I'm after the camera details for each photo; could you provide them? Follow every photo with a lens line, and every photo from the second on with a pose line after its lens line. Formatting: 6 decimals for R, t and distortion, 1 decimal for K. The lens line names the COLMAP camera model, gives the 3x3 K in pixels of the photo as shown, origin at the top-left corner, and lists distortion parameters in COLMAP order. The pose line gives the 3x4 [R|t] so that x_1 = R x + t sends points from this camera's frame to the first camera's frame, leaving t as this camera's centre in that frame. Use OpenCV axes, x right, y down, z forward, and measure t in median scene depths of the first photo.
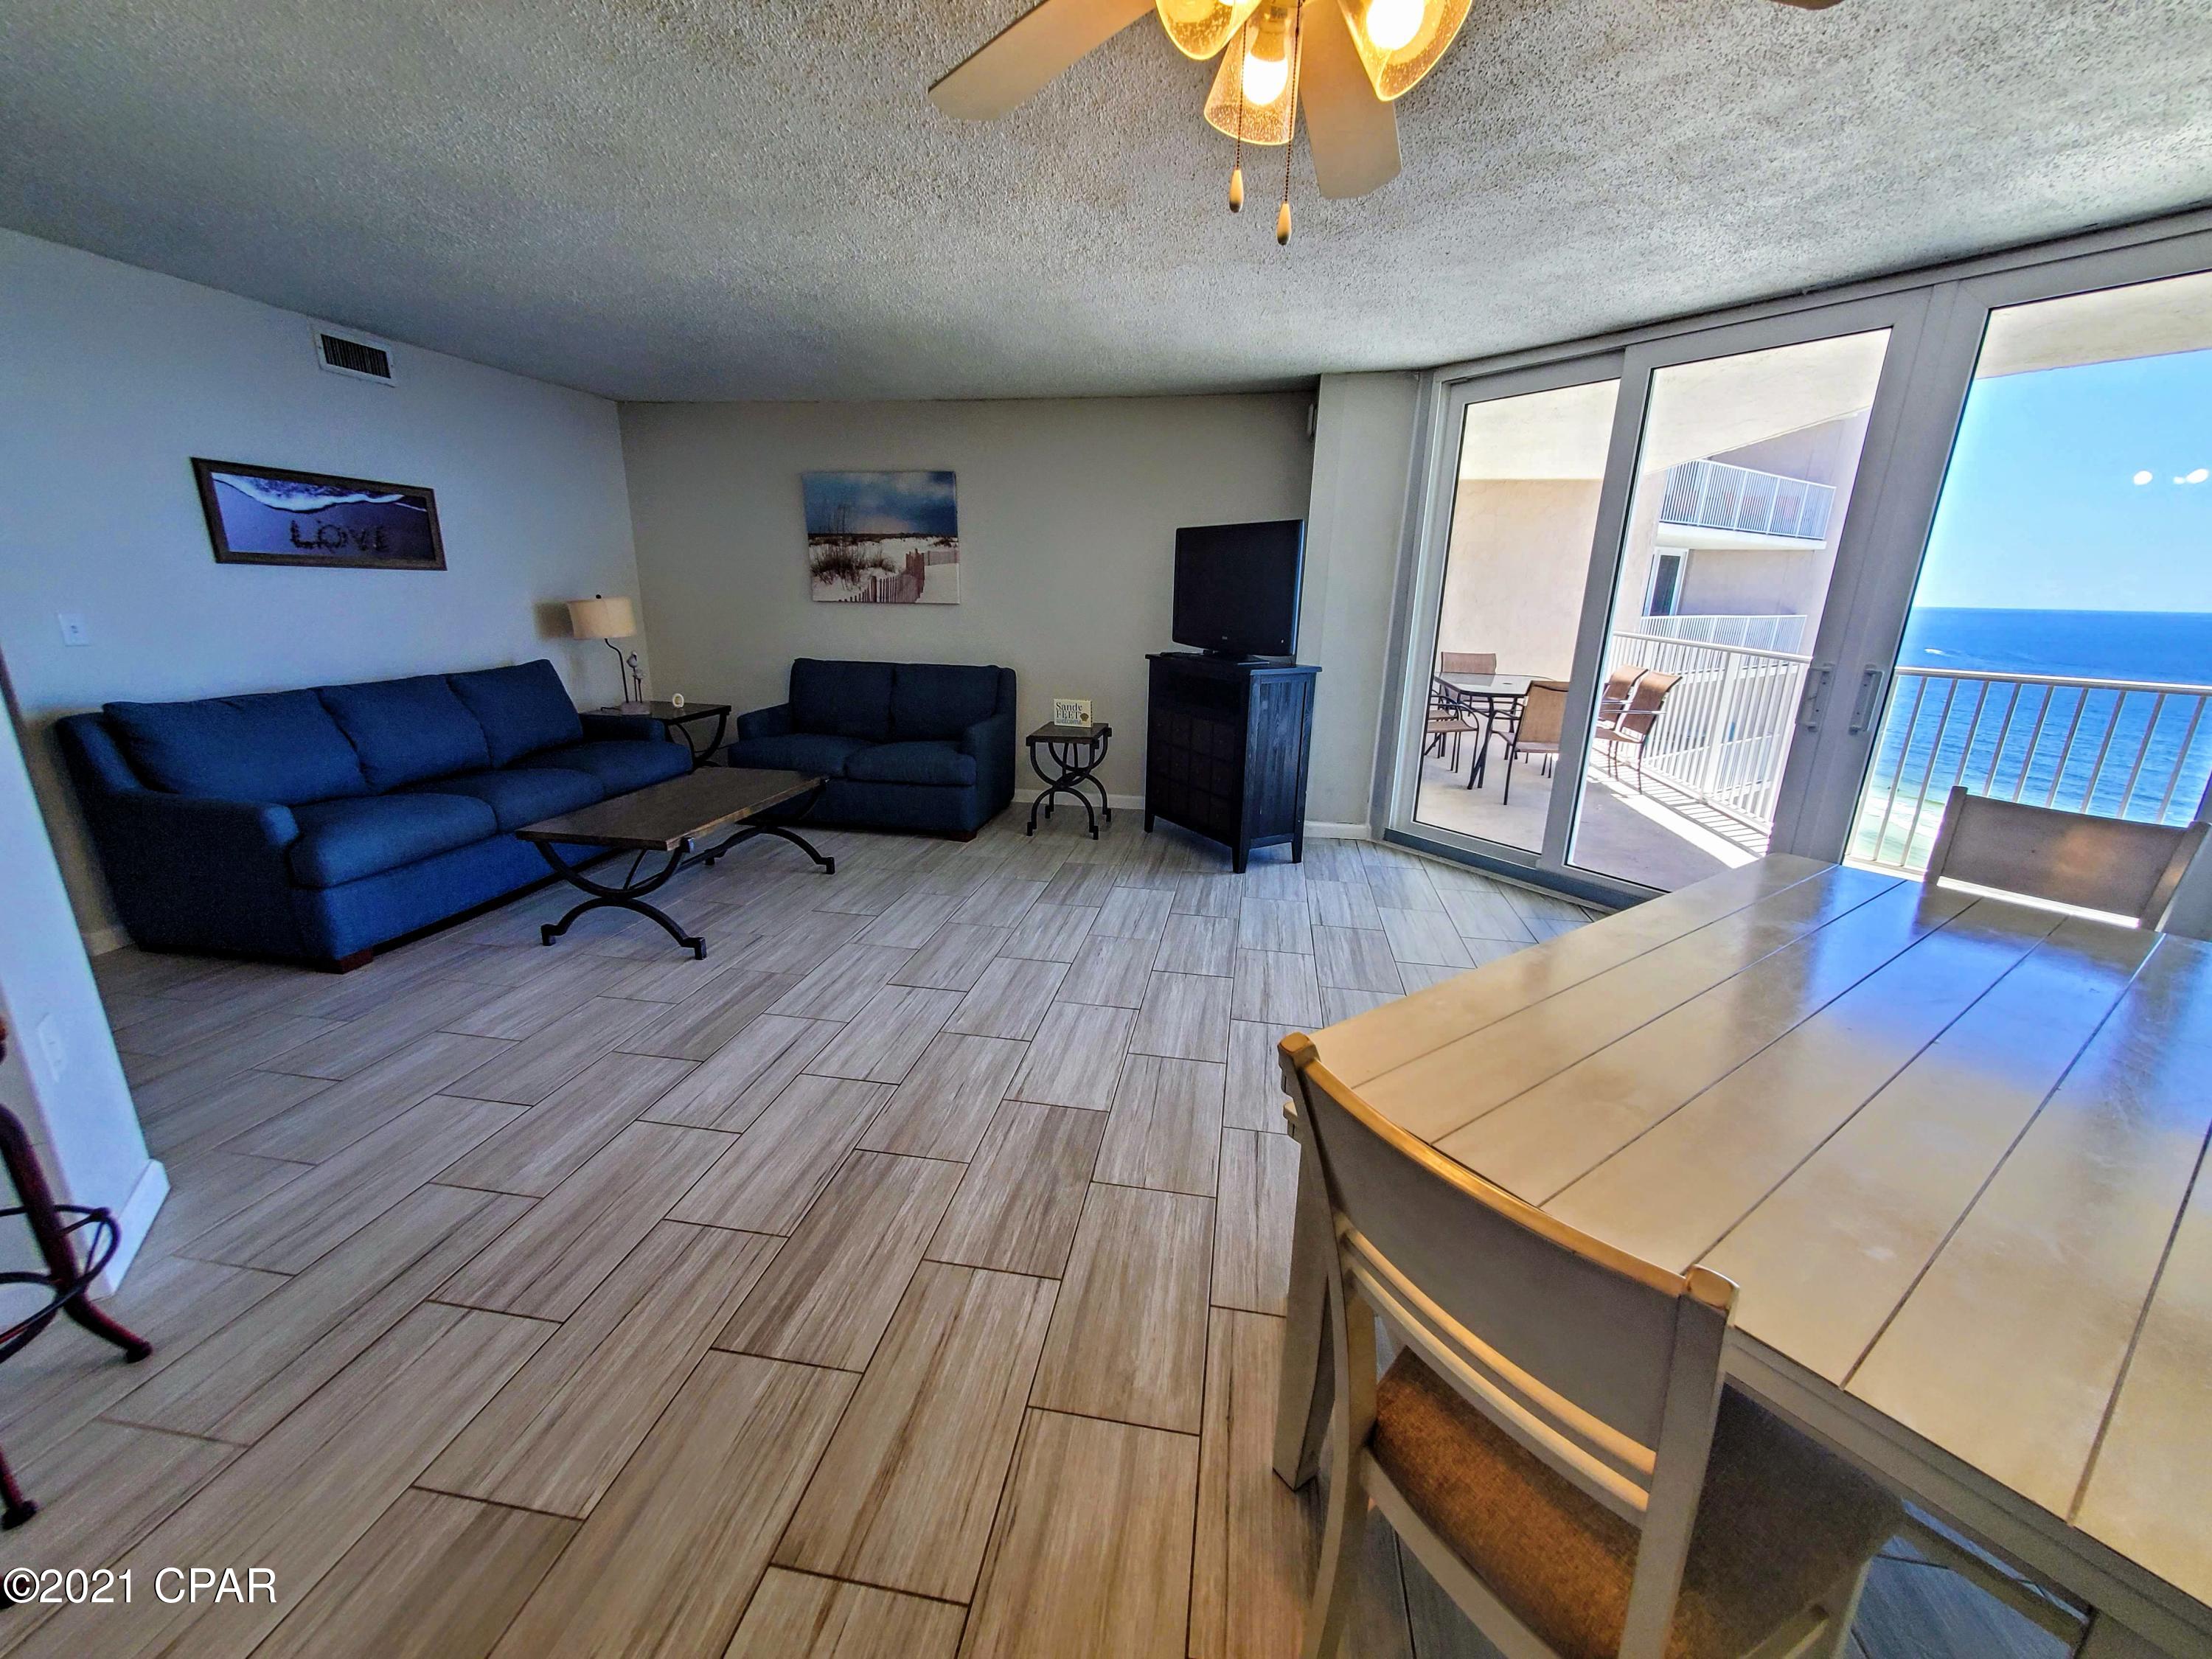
lens RADIAL K [[878.8, 0, 1106.0], [0, 878.8, 829.5], [0, 0, 1]] dist [0.018231, -0.005416]
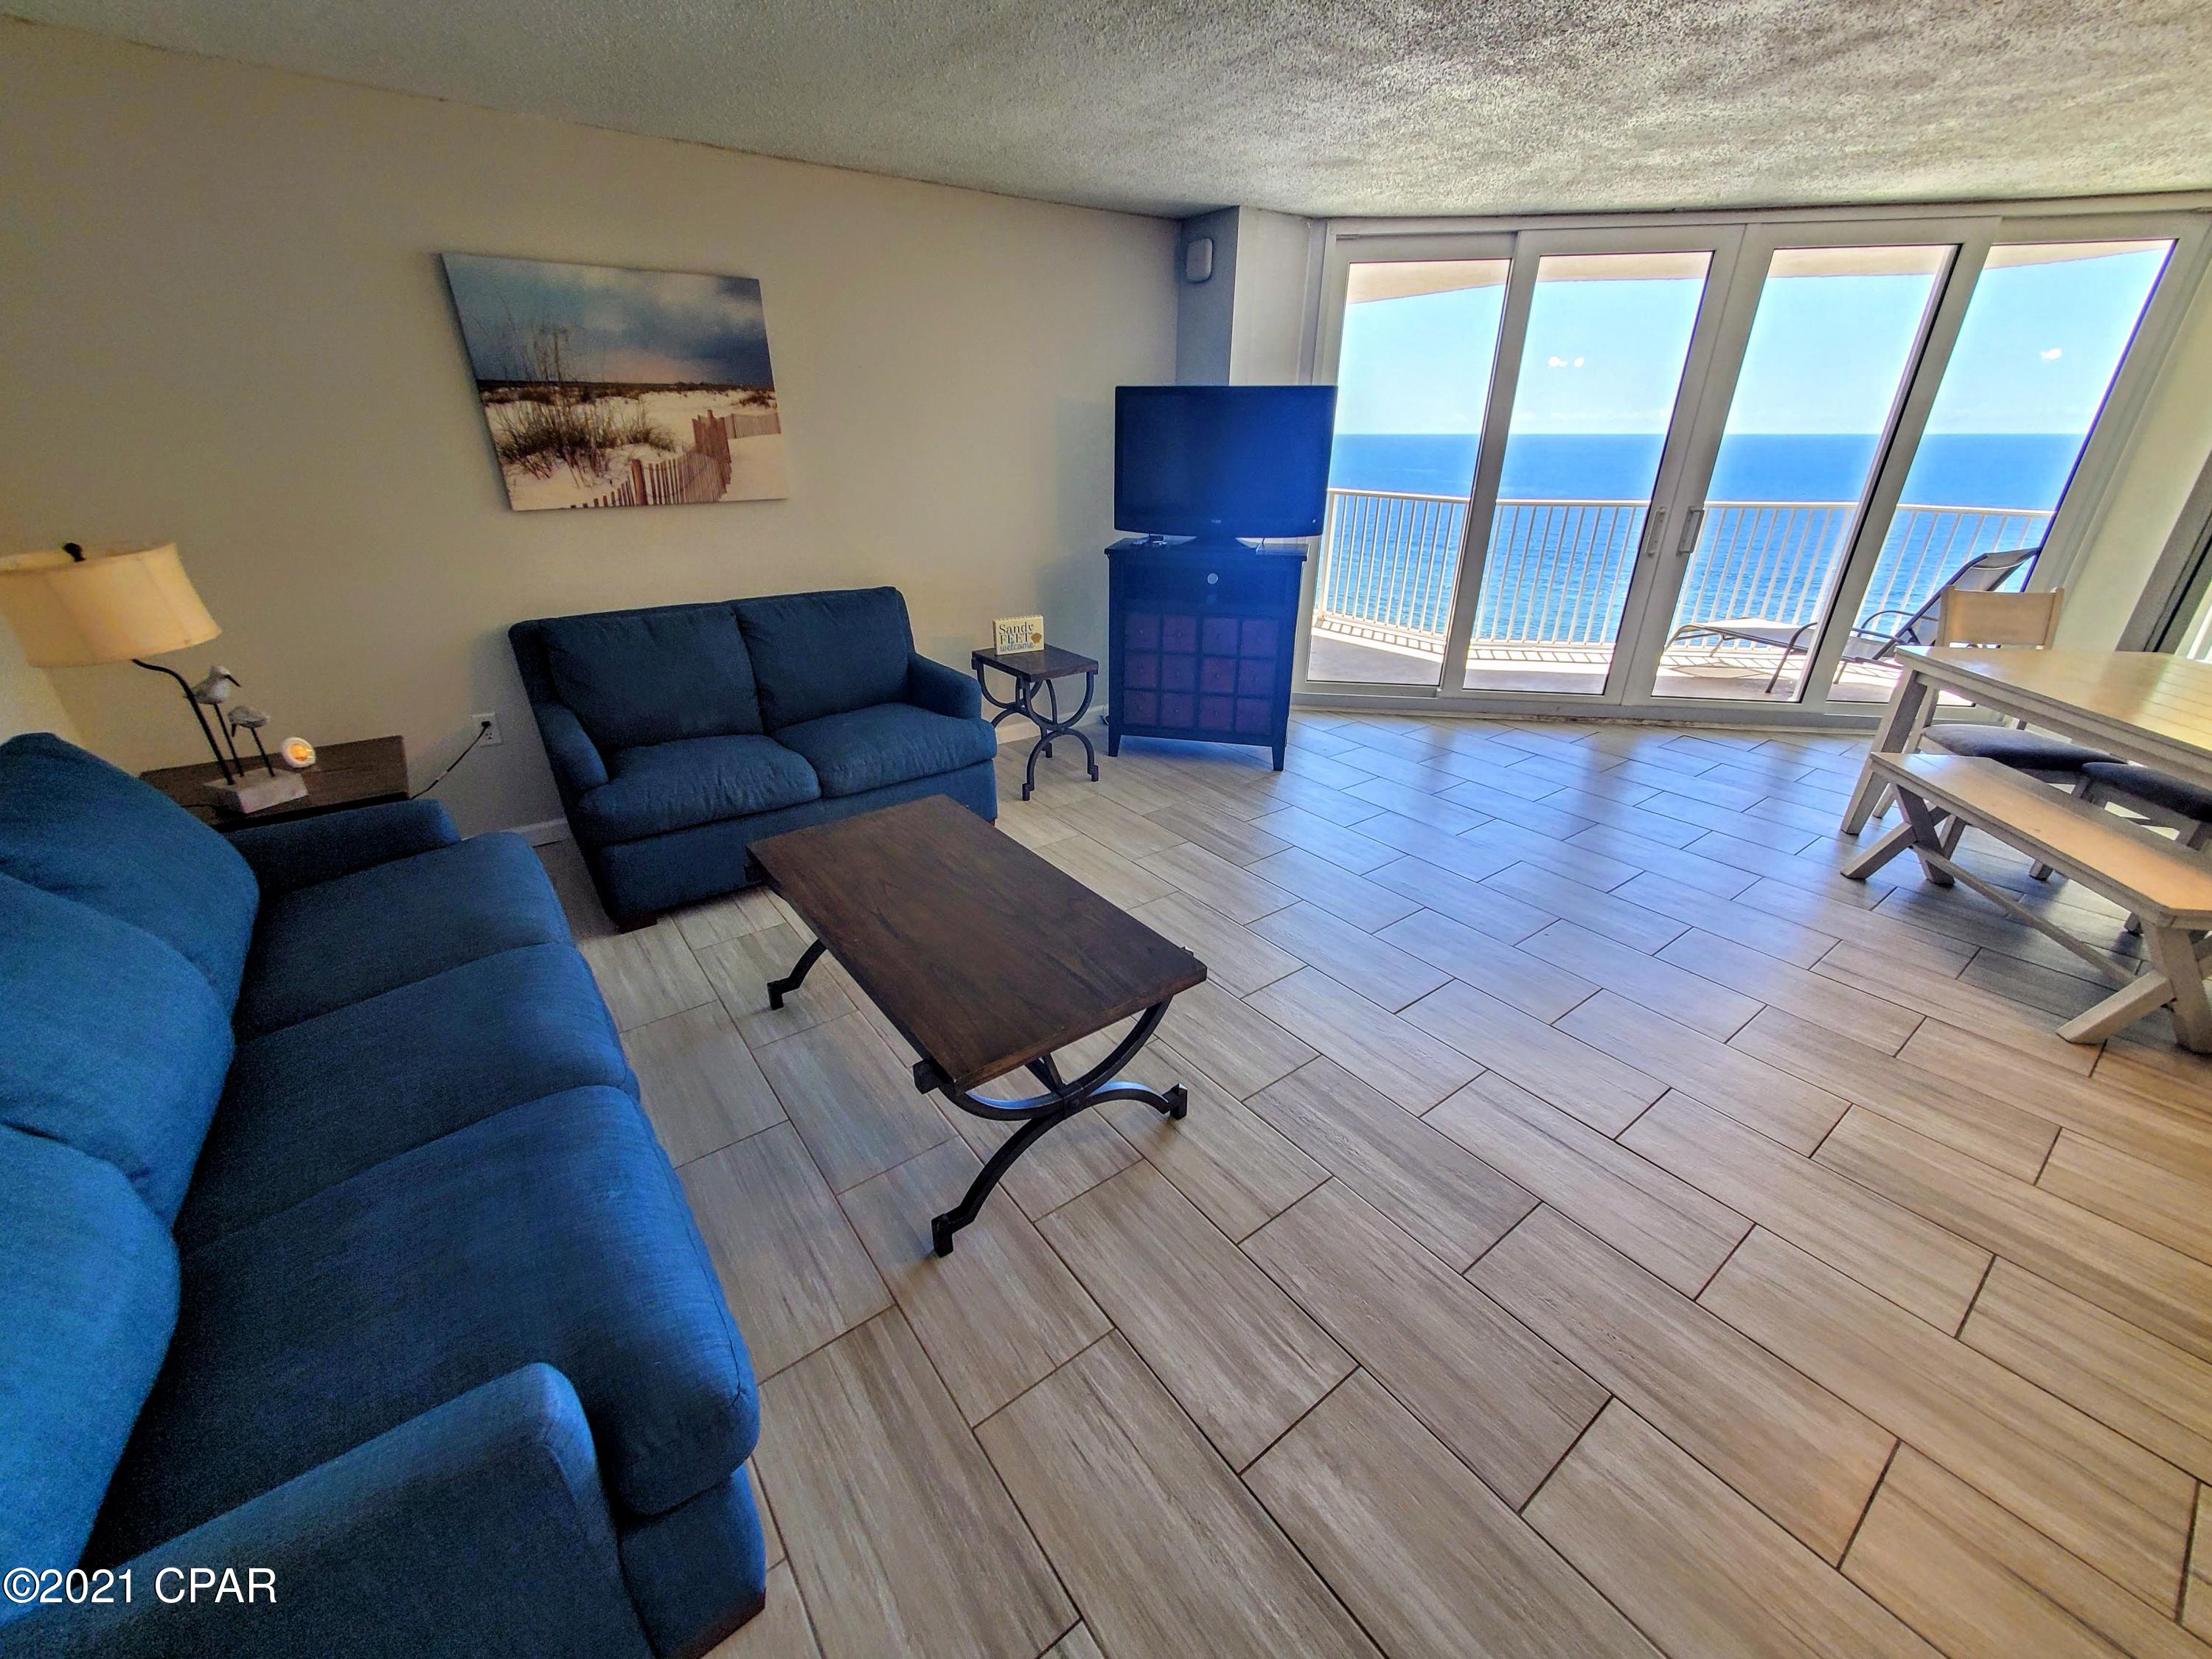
lens RADIAL K [[878.8, 0, 1106.0], [0, 878.8, 829.5], [0, 0, 1]] dist [0.018231, -0.005416]
pose [[0.685926, -0.316312, 0.655326, -0.527592], [0.208118, 0.948238, 0.239858, -0.133476], [-0.697275, -0.028140, 0.716252, 0.361111]]
